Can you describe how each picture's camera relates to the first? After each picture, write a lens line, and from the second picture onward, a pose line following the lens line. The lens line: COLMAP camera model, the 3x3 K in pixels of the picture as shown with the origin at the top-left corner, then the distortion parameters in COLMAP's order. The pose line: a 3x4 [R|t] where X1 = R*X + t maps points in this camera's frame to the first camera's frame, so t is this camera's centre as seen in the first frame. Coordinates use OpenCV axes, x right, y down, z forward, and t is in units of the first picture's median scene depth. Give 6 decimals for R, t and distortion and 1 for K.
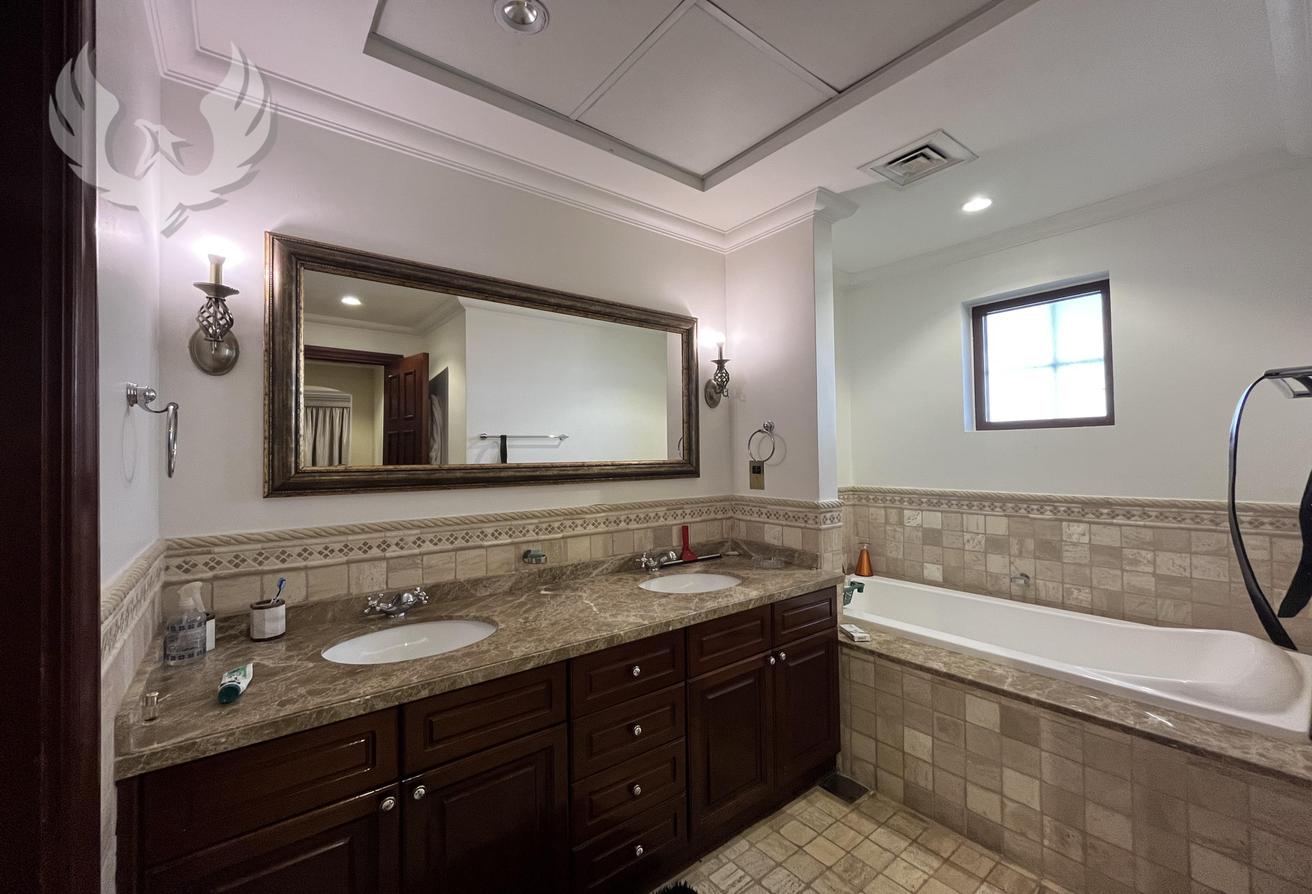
lens RADIAL K [[533.7, 0, 654.0], [0, 533.7, 448.4], [0, 0, 1]] dist [-0.004626, -0.000180]
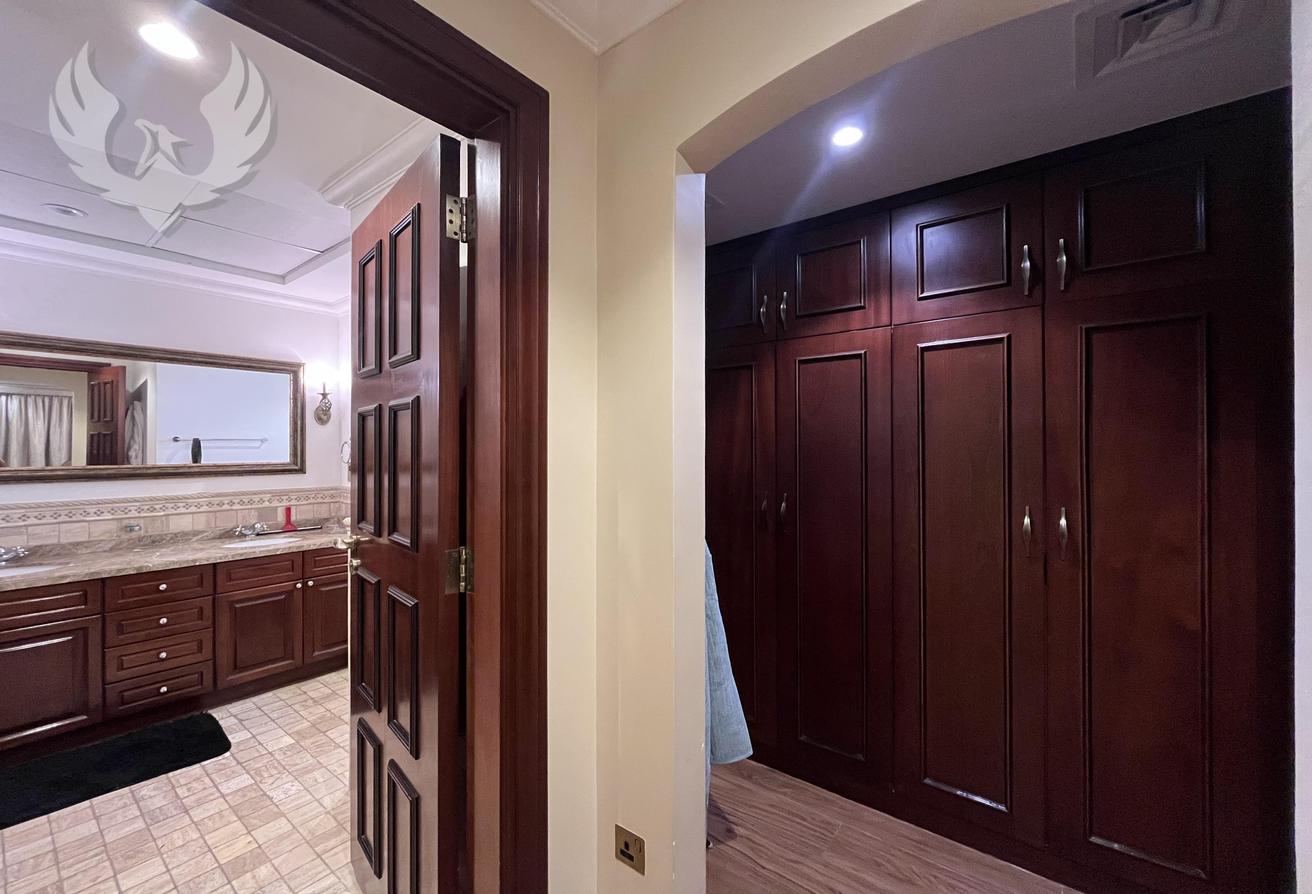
lens RADIAL K [[533.7, 0, 659.0], [0, 533.7, 446.7], [0, 0, 1]] dist [-0.004626, -0.000180]
pose [[0.966960, 0.008960, 0.254769, 0.680814], [-0.010665, 0.999929, 0.005310, -0.038831], [-0.254704, -0.007852, 0.966987, -0.674427]]
